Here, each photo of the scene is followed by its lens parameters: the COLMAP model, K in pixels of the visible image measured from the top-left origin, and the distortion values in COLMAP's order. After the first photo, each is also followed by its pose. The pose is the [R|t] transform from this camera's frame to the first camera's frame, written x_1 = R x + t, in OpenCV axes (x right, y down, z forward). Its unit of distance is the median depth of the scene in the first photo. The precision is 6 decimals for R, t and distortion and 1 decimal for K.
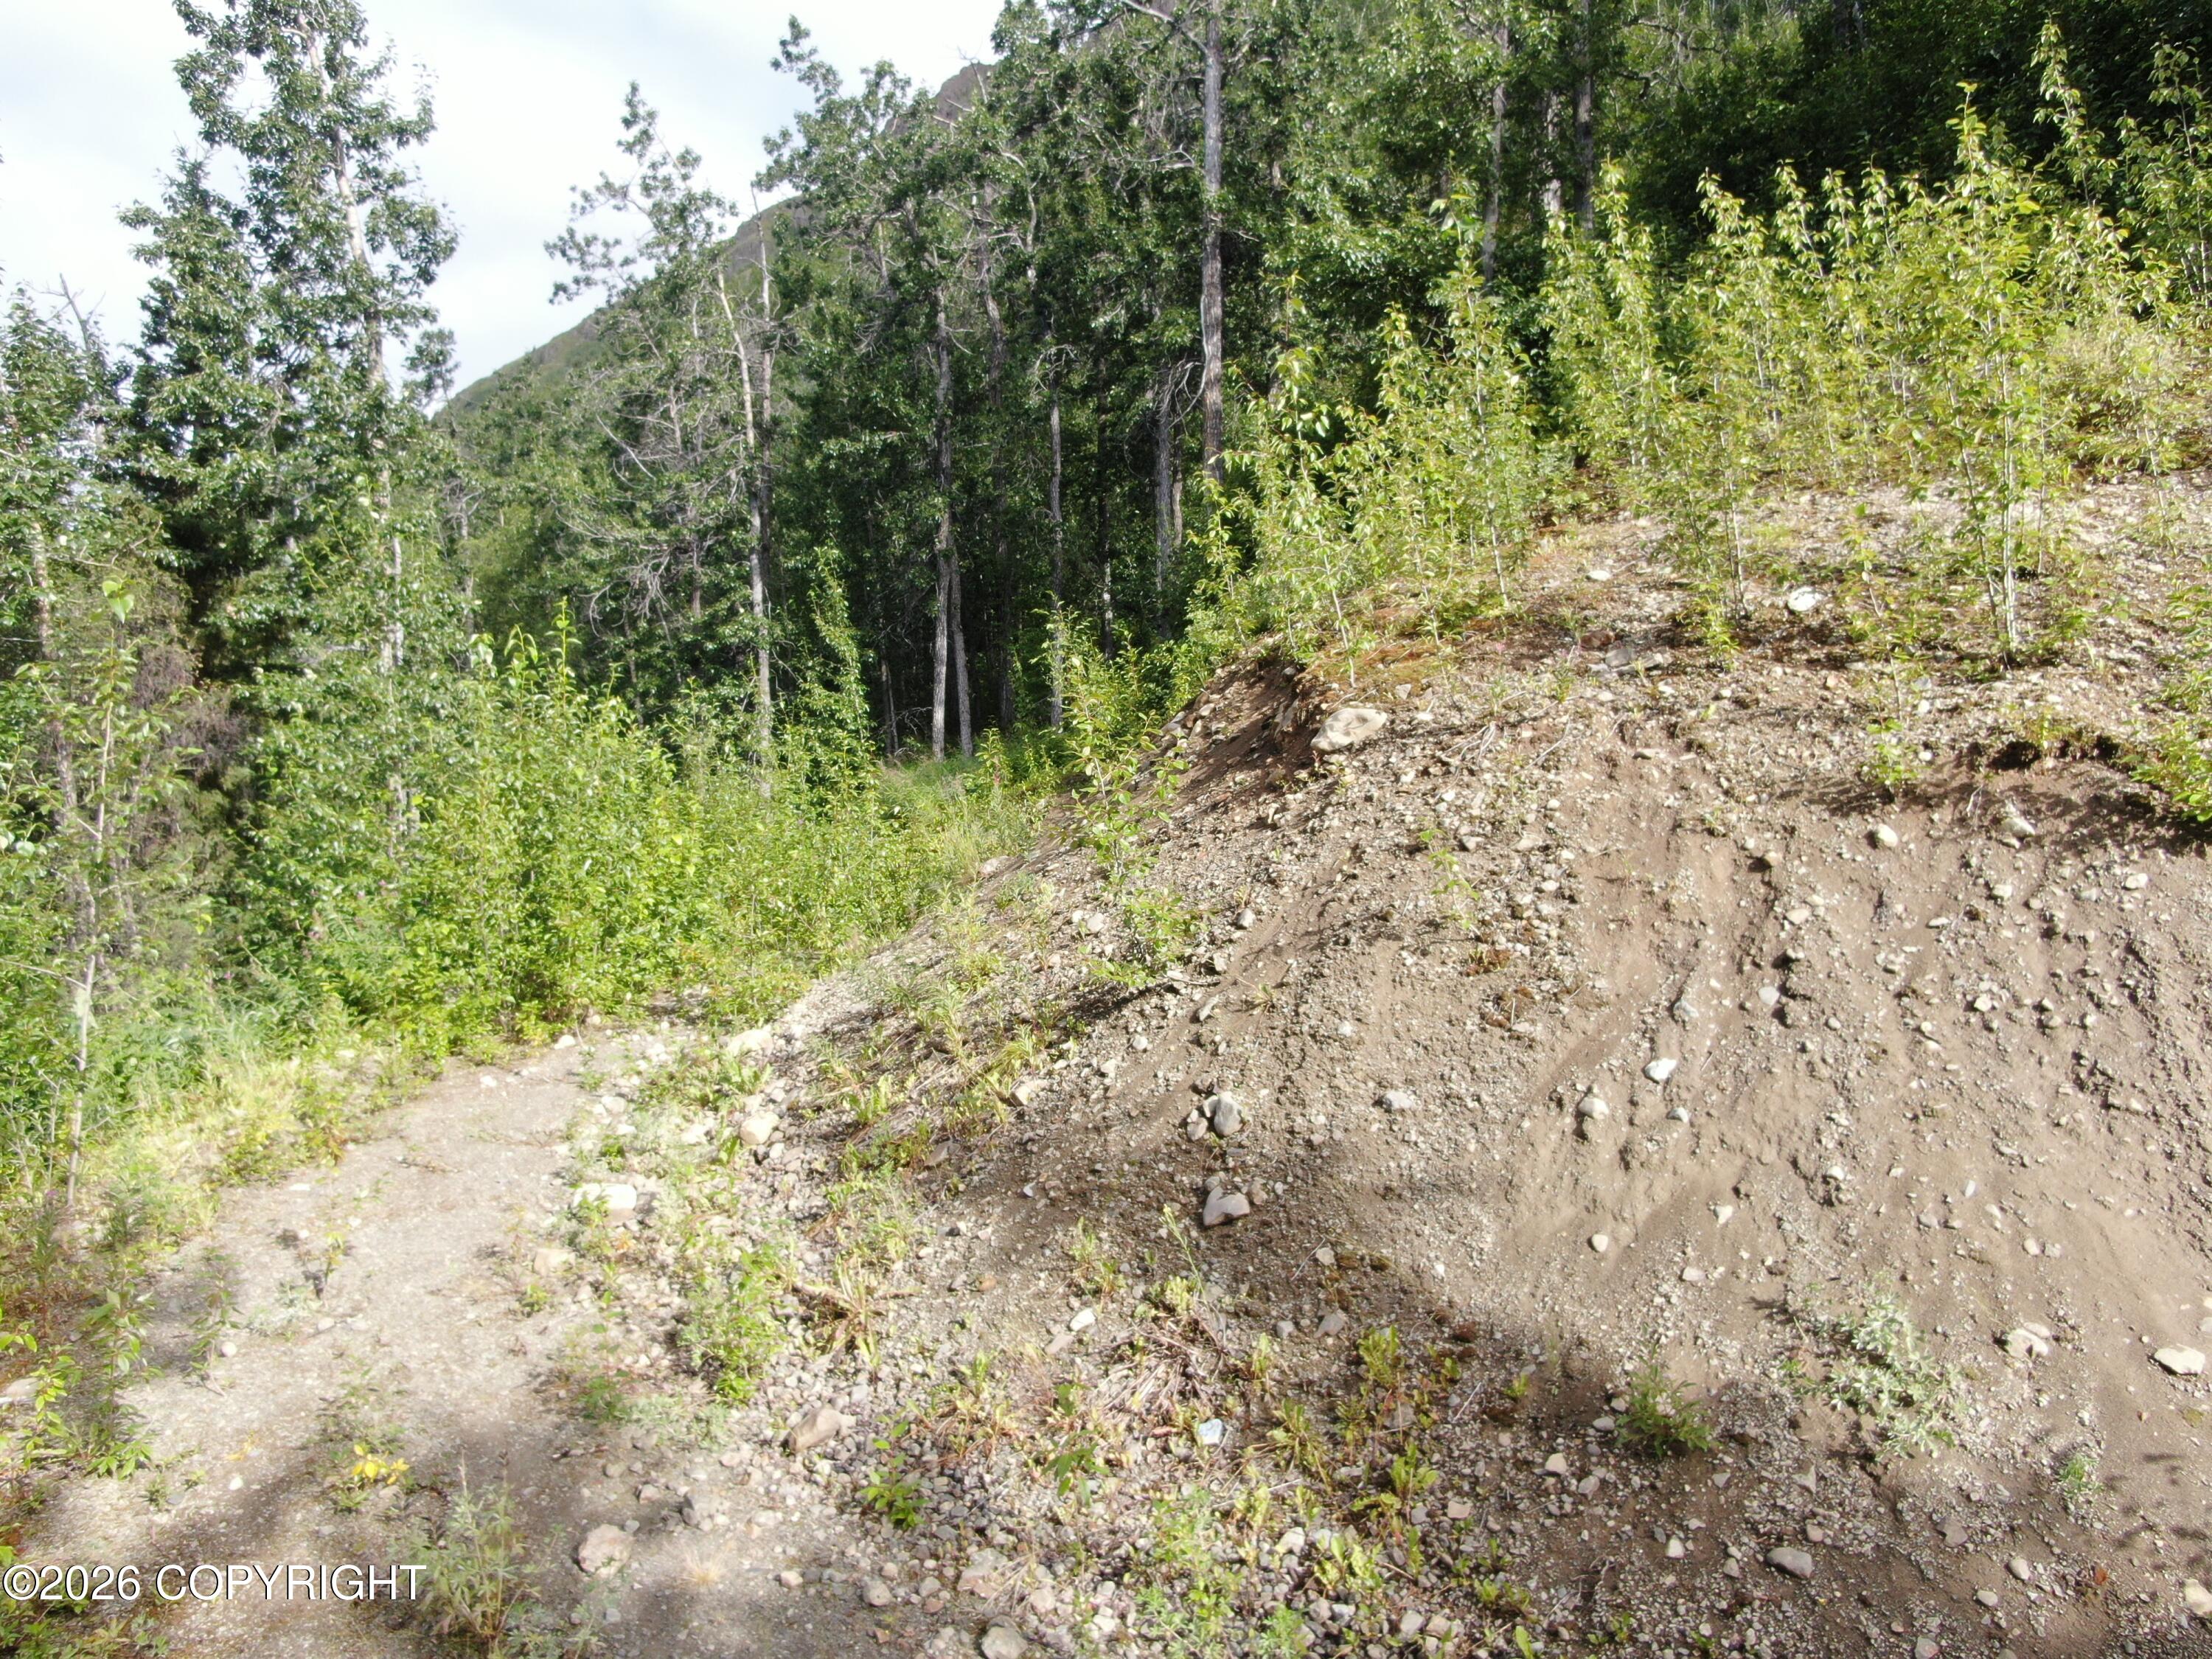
lens RADIAL K [[1563.5, 0, 1103.3], [0, 1563.5, 827.4], [0, 0, 1]] dist [-0.025945, 0.000632]
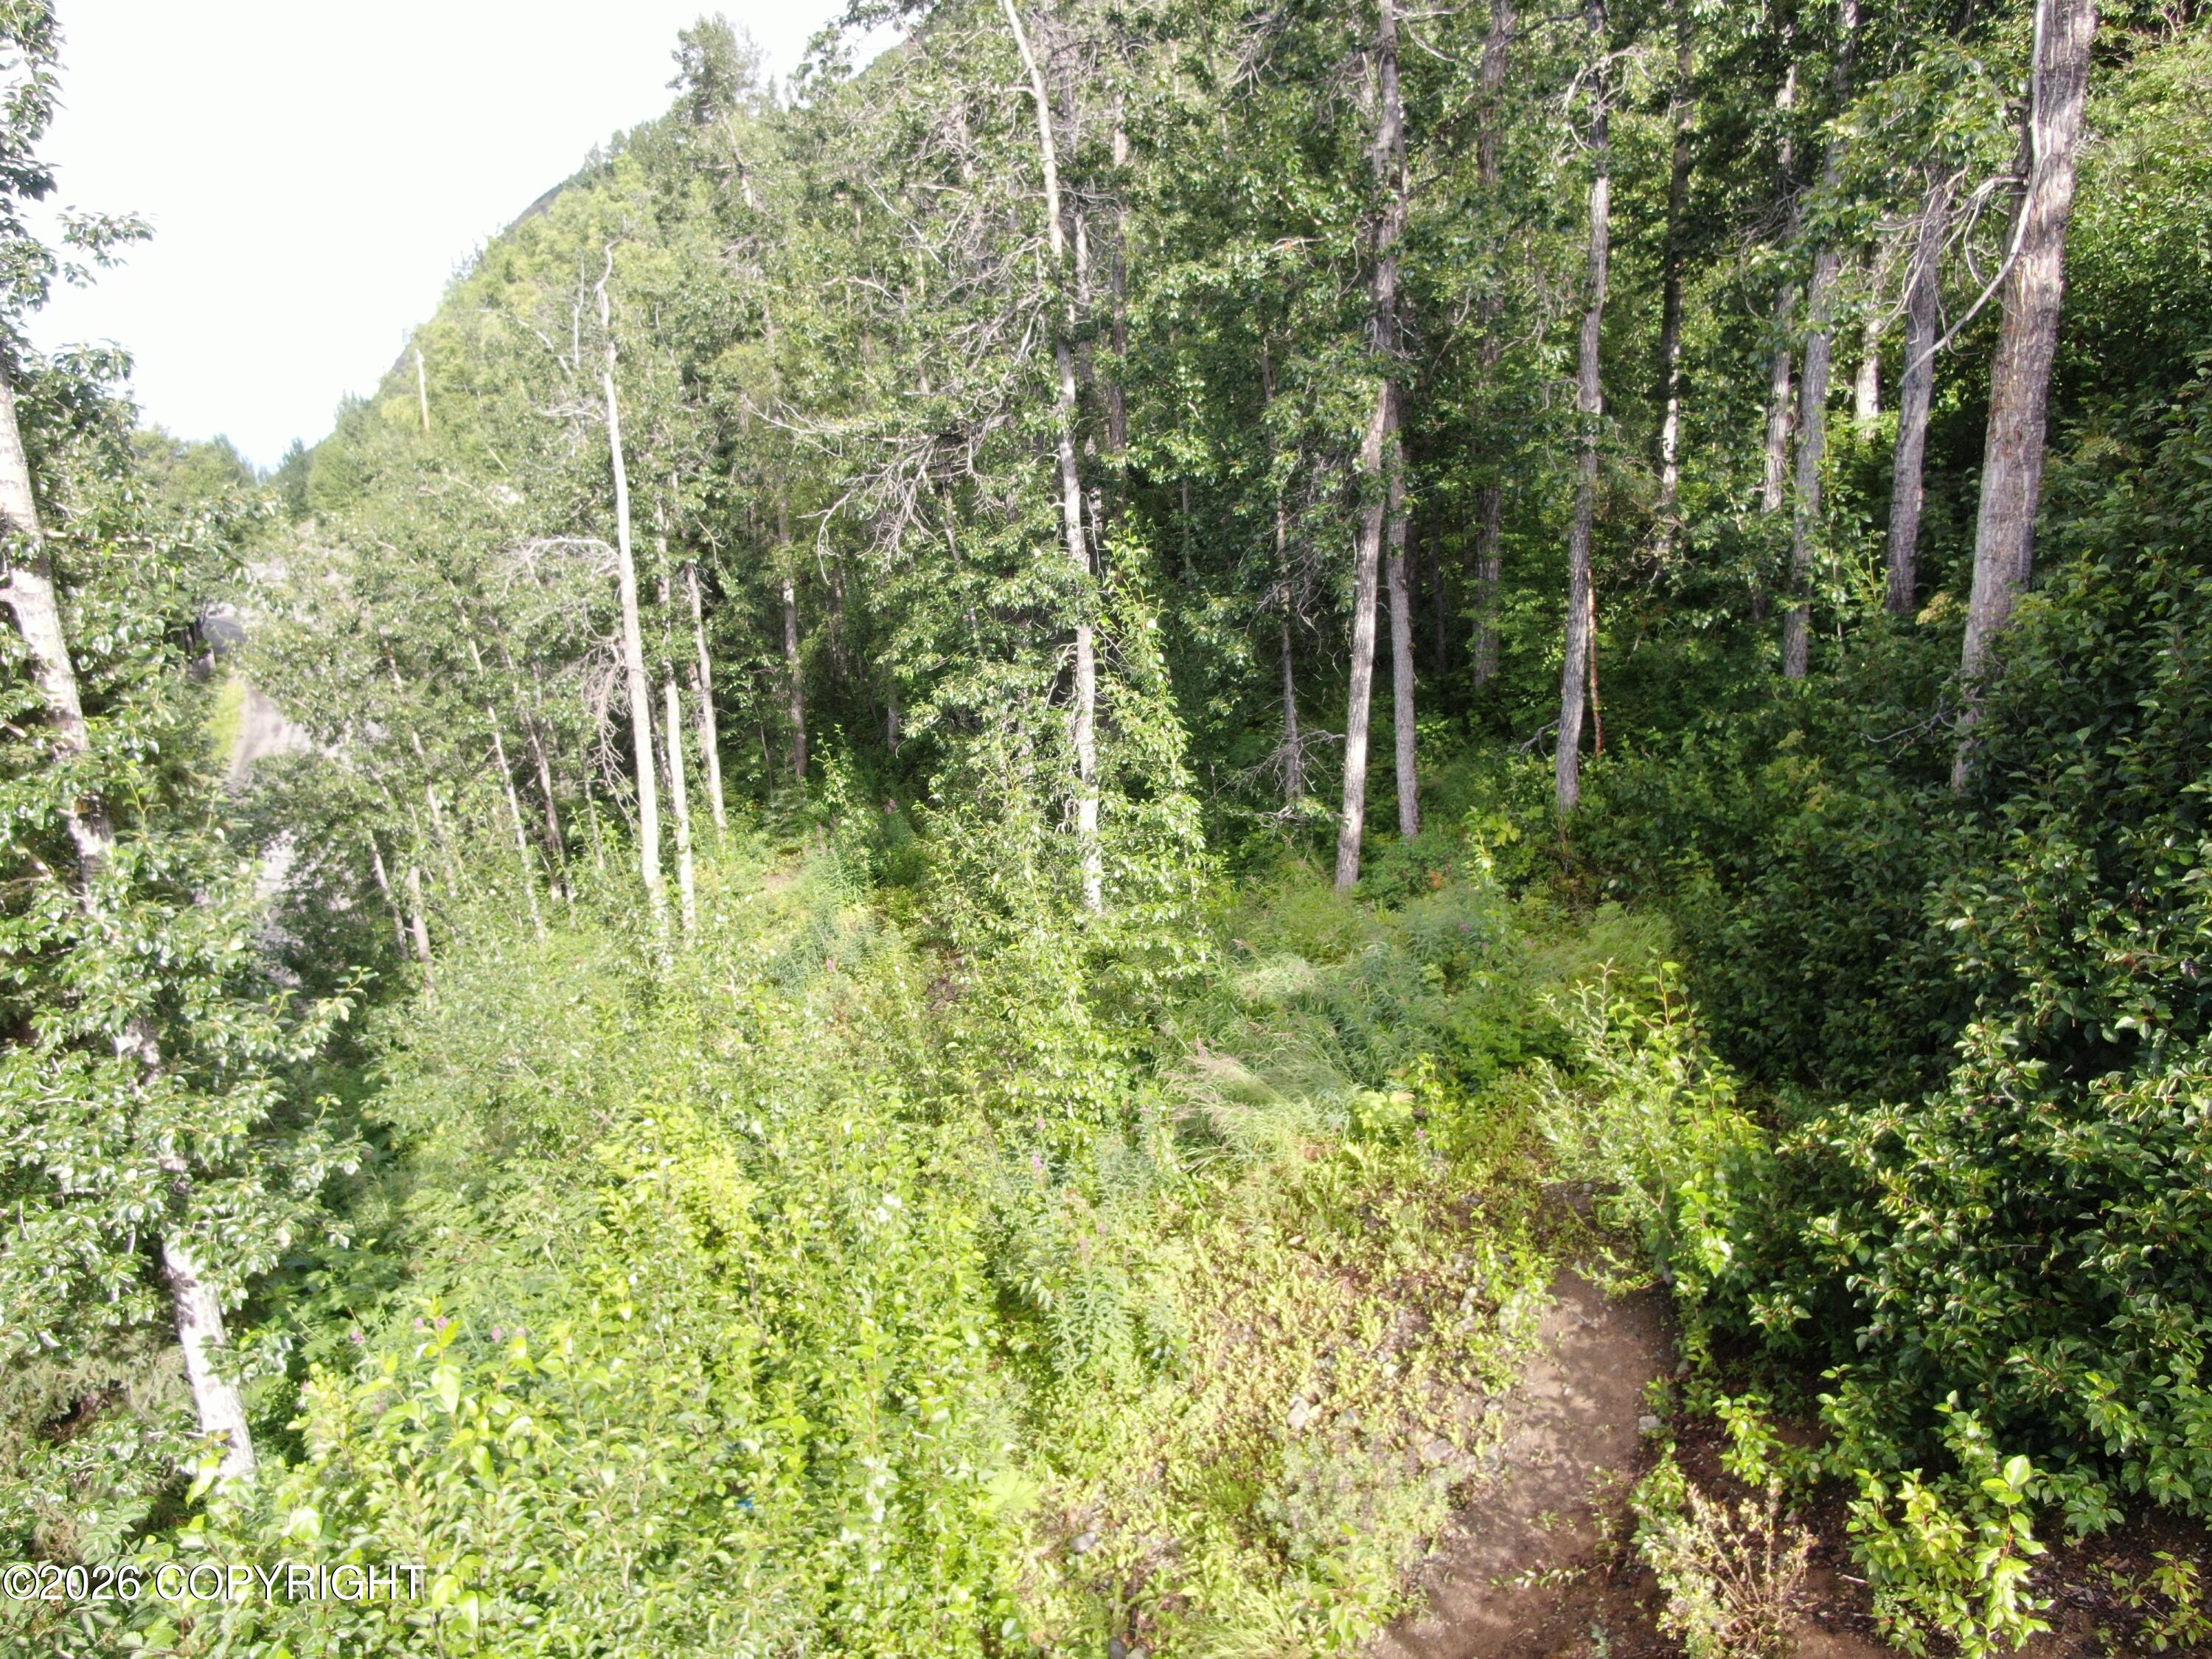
lens RADIAL K [[1563.5, 0, 1111.5], [0, 1563.5, 830.0], [0, 0, 1]] dist [-0.025945, 0.000632]
pose [[0.962551, 0.050569, -0.266341, -0.037397], [0.000362, 0.982208, 0.187797, -0.151308], [0.271099, -0.180861, 0.945407, 0.426716]]
